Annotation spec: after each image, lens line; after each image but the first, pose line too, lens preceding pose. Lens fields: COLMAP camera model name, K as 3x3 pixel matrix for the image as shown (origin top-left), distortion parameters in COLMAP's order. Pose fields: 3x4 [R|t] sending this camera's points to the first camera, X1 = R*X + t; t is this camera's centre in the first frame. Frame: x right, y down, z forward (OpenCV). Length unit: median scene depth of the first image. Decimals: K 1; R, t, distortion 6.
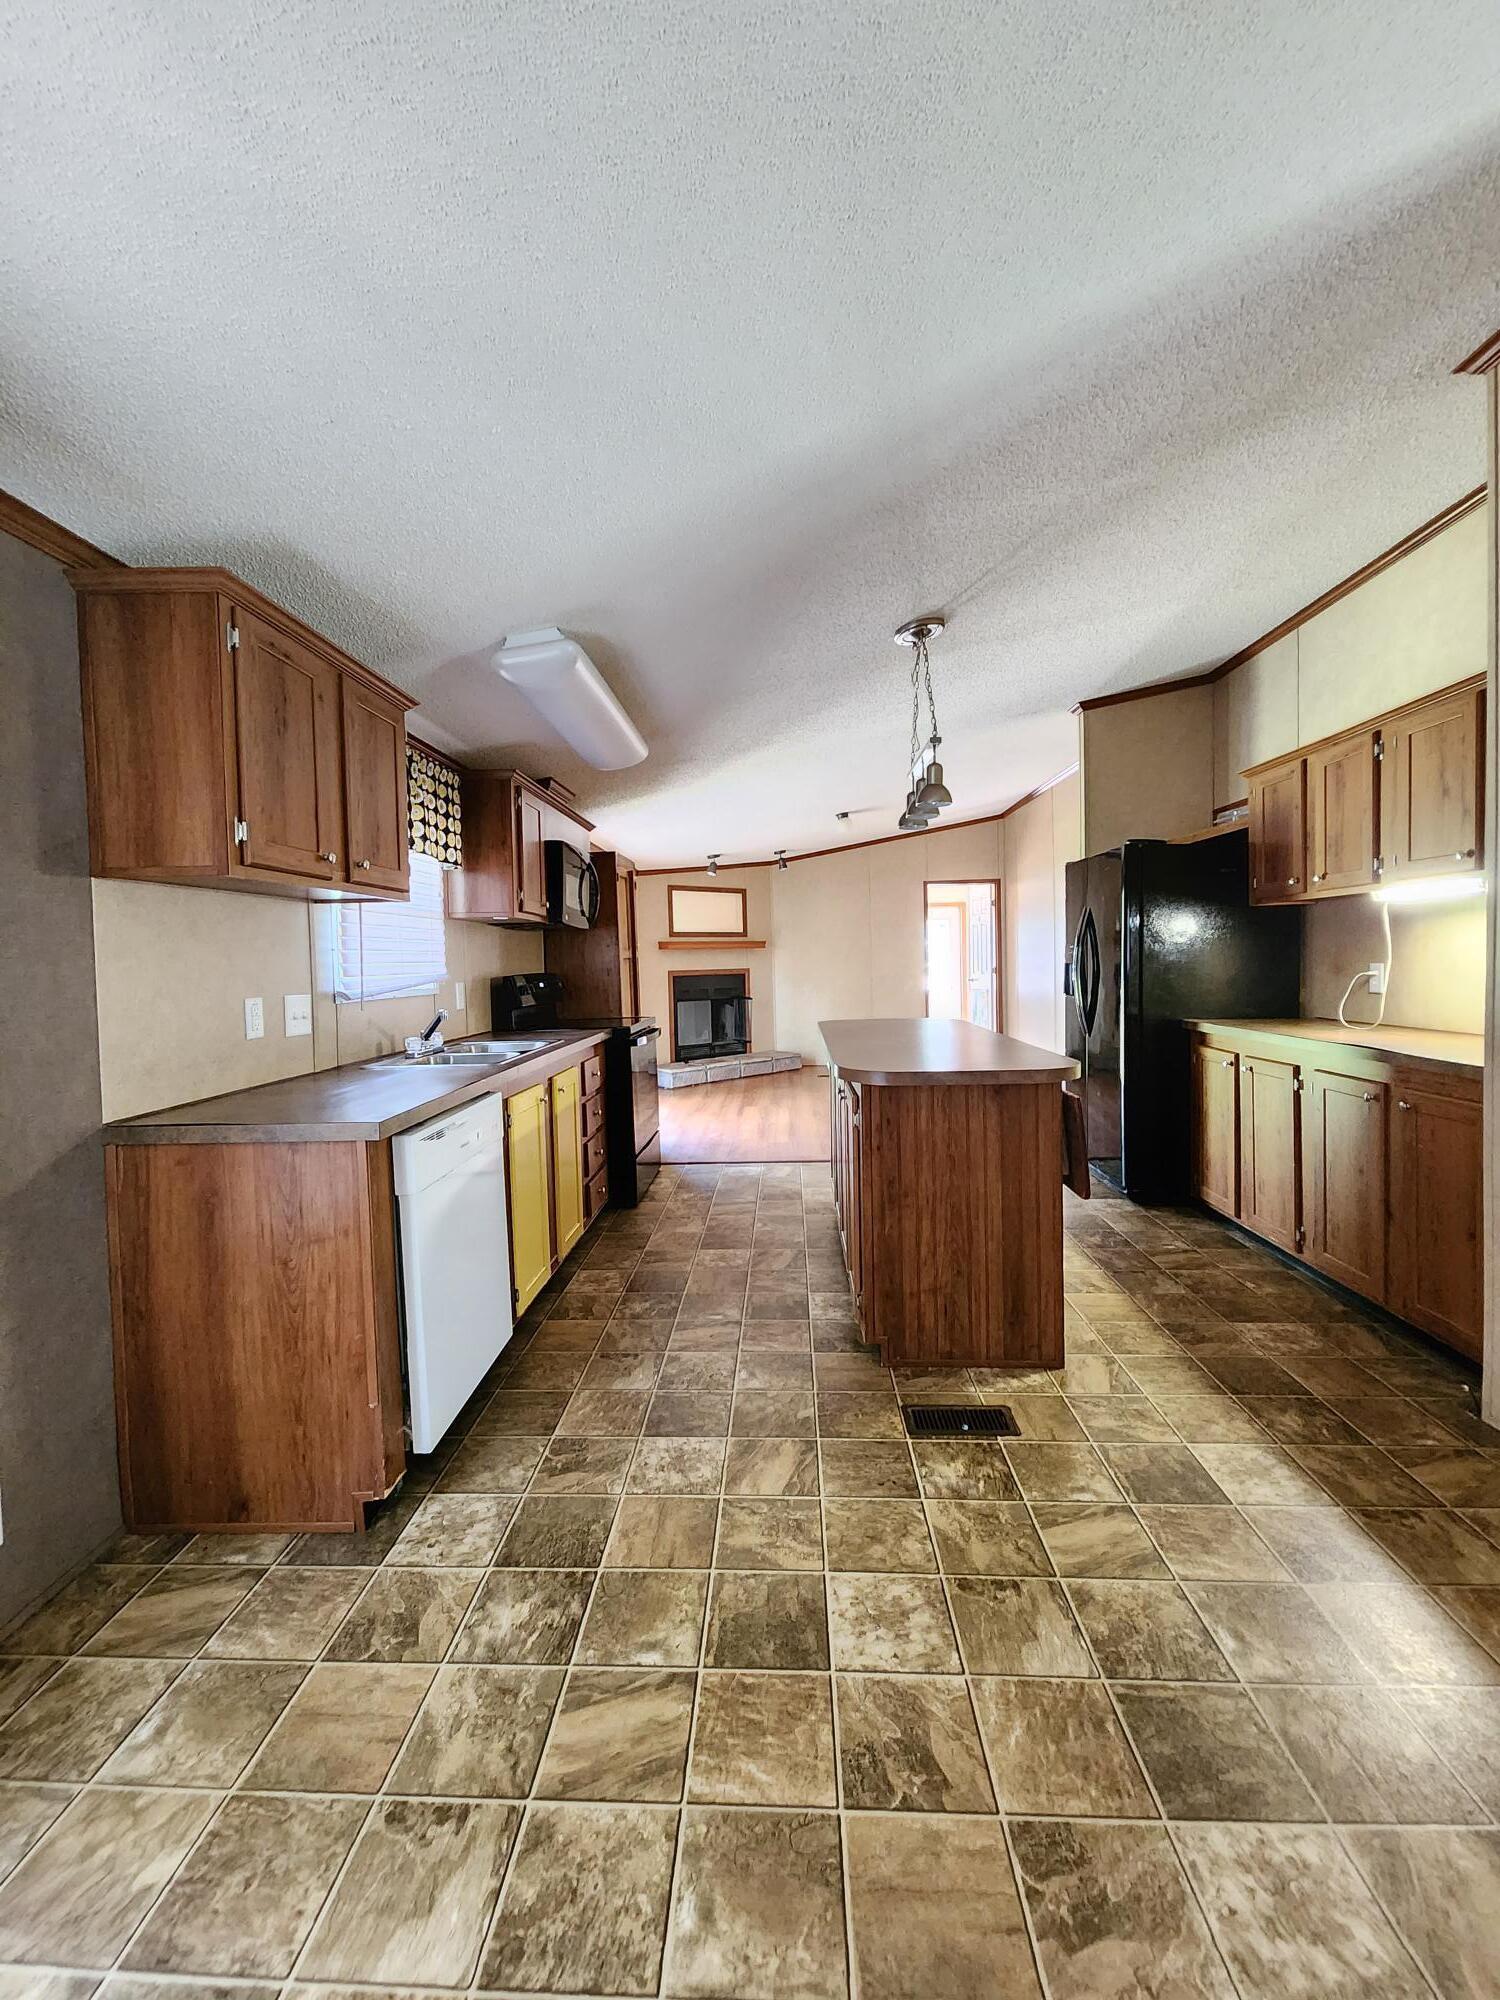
lens RADIAL K [[823.8, 0, 746.0], [0, 823.8, 987.0], [0, 0, 1]] dist [0.010250, -0.006006]
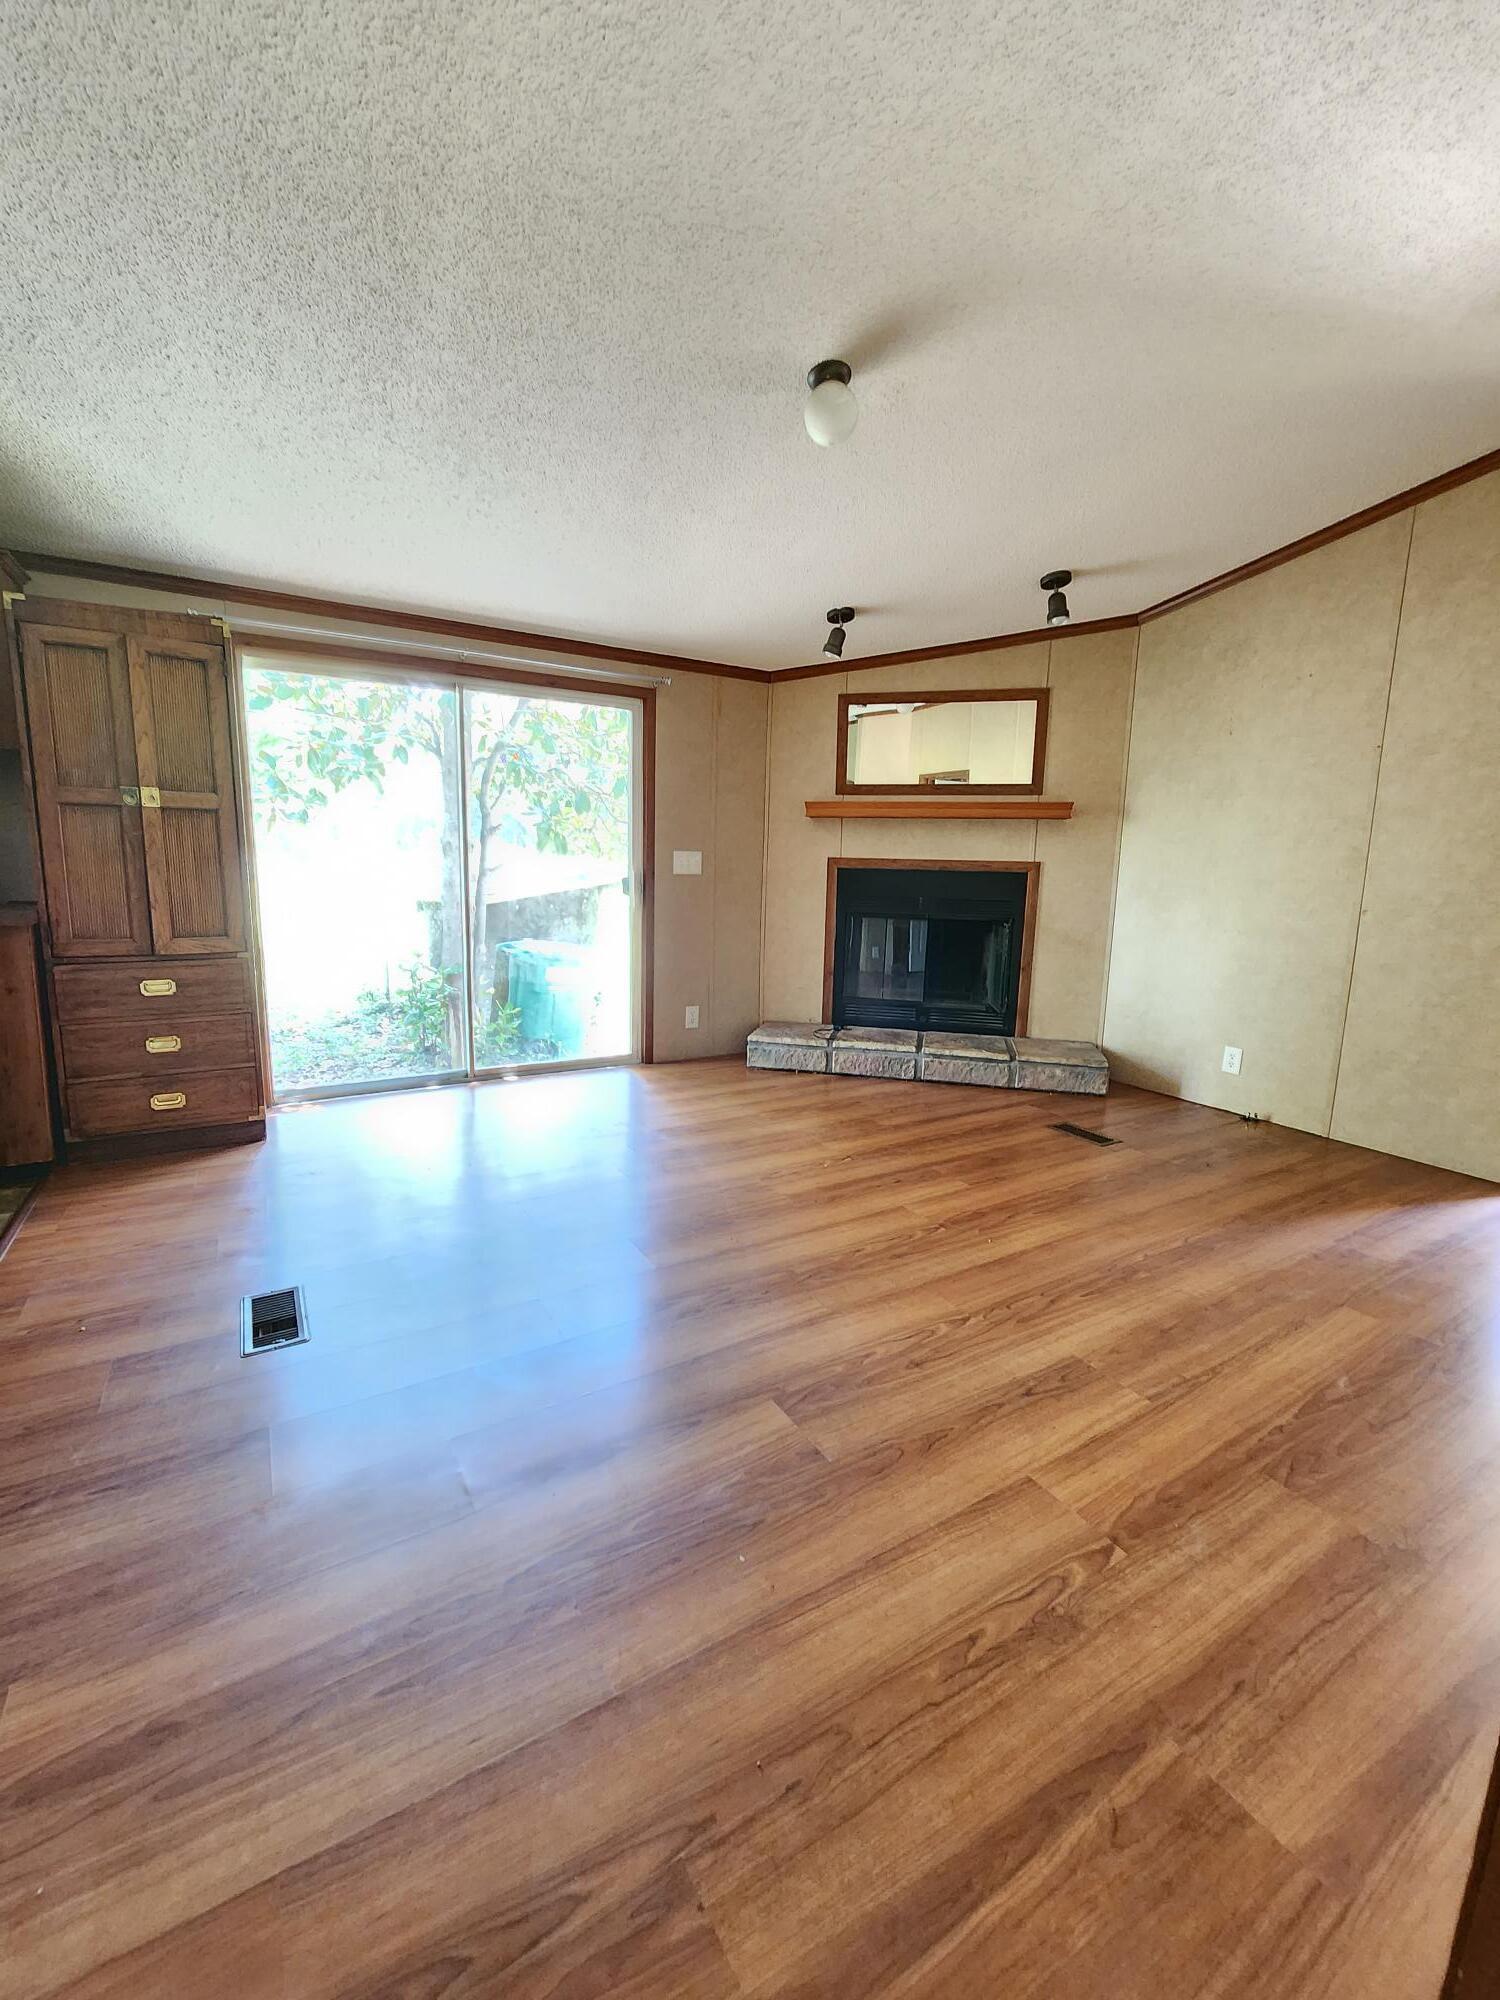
lens RADIAL K [[823.8, 0, 746.0], [0, 823.8, 987.0], [0, 0, 1]] dist [0.010250, -0.006006]
pose [[0.561505, 0.160202, -0.811817, 1.219421], [-0.061344, 0.986439, 0.152232, -0.055330], [0.825196, -0.035679, 0.563718, 2.352139]]
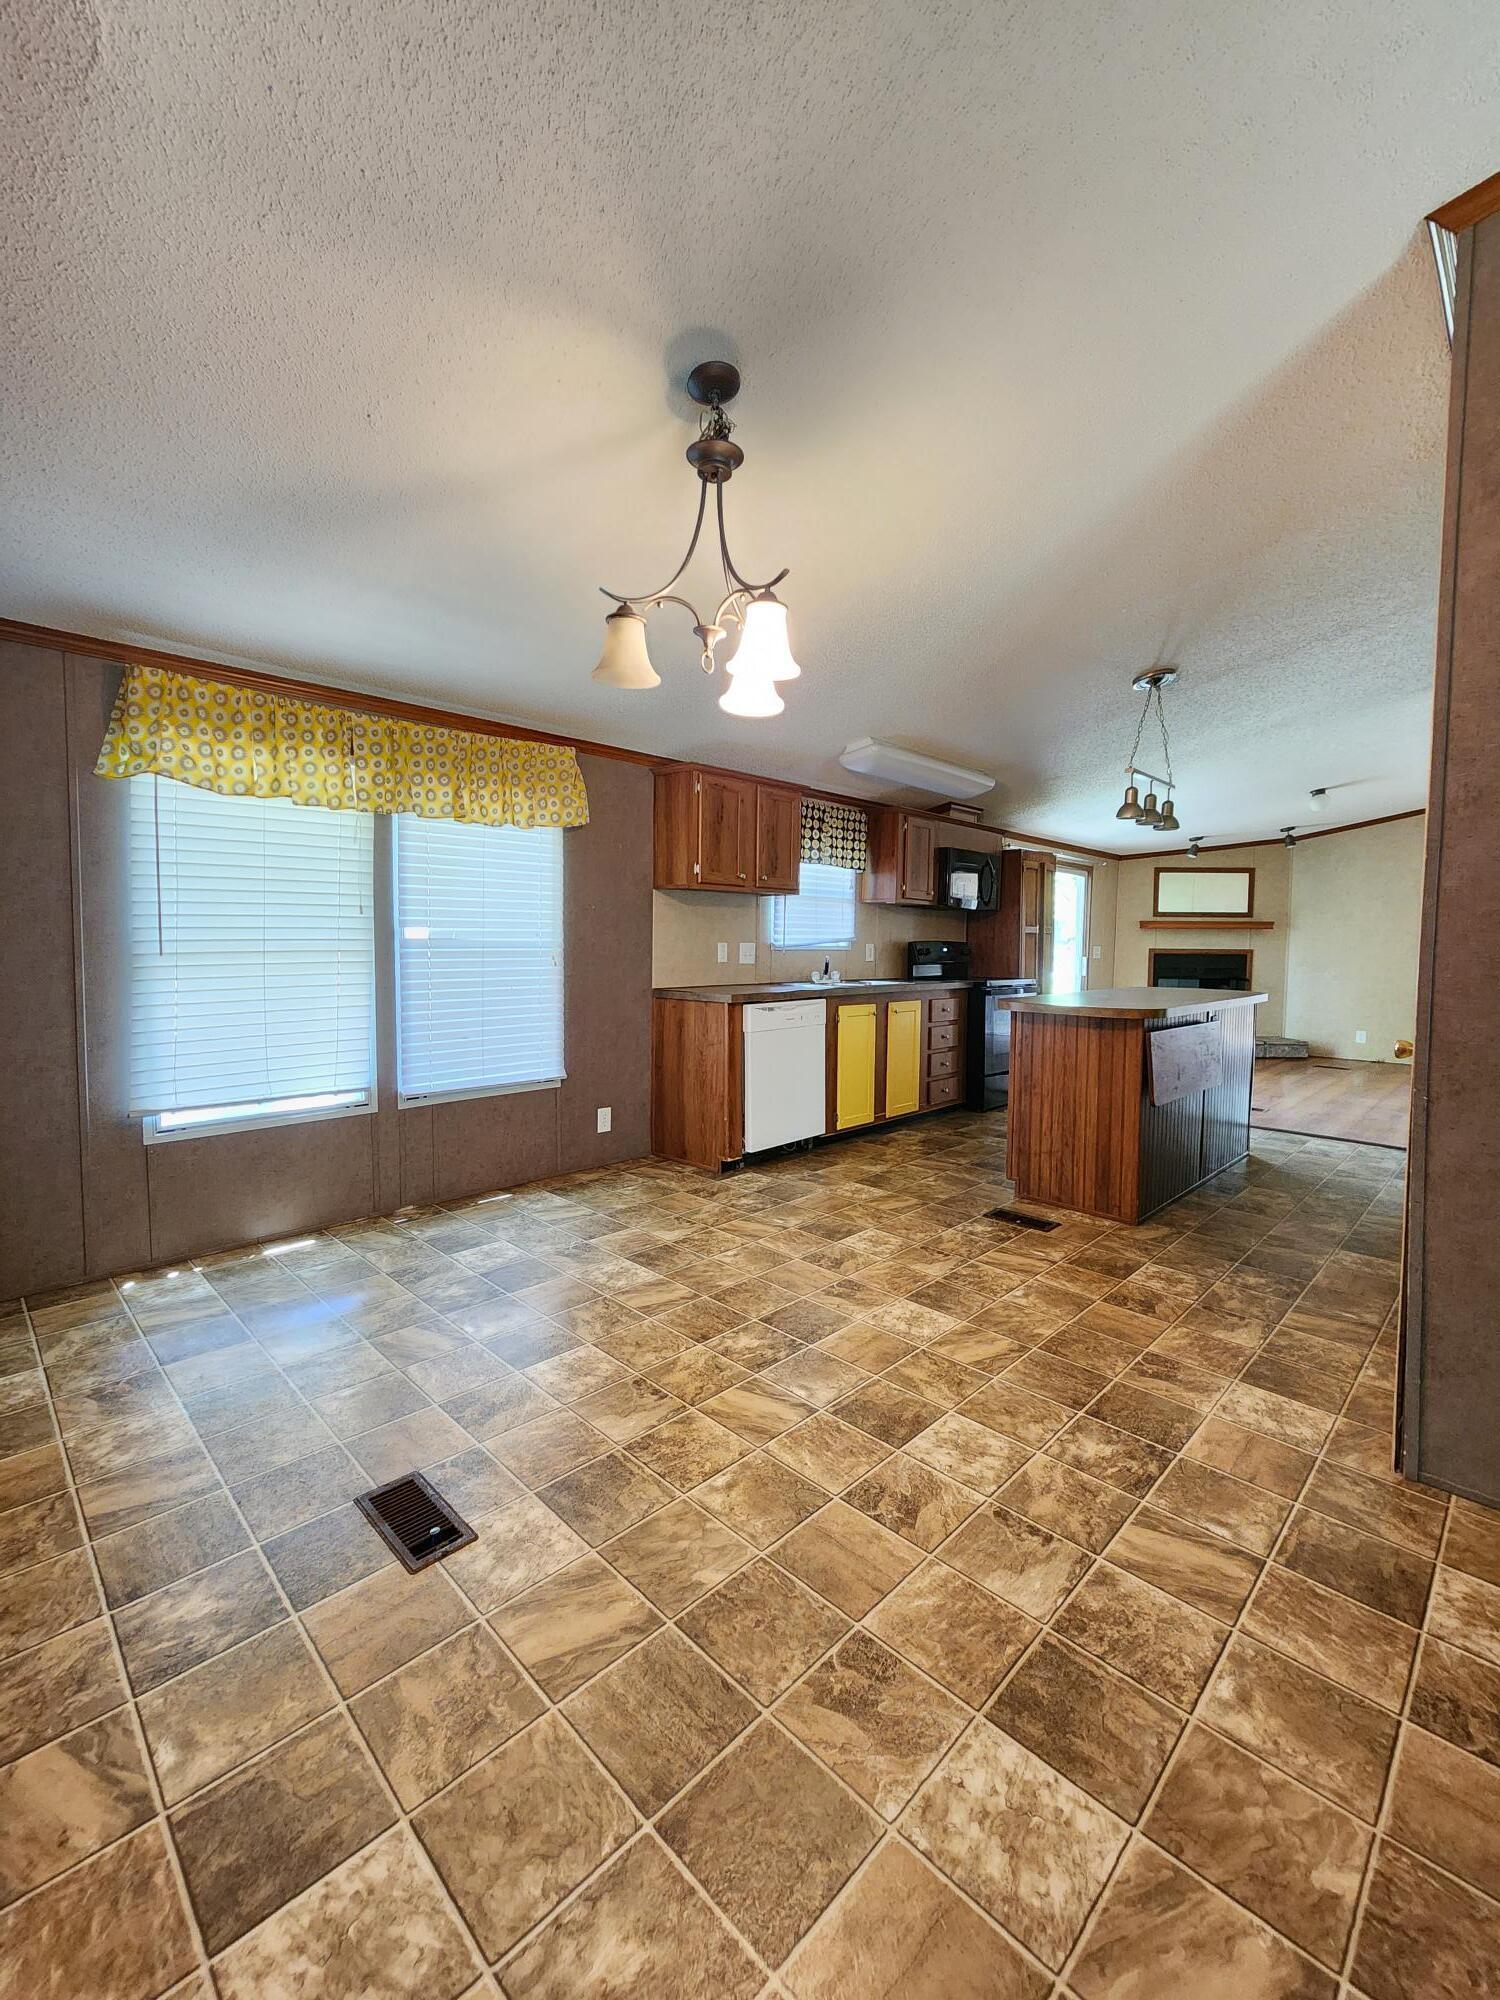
lens RADIAL K [[823.8, 0, 746.0], [0, 823.8, 987.0], [0, 0, 1]] dist [0.010250, -0.006006]
pose [[0.744641, 0.067092, -0.664084, 0.834830], [-0.049459, 0.997746, 0.045344, 0.026299], [0.665630, -0.000920, 0.746281, -0.513224]]
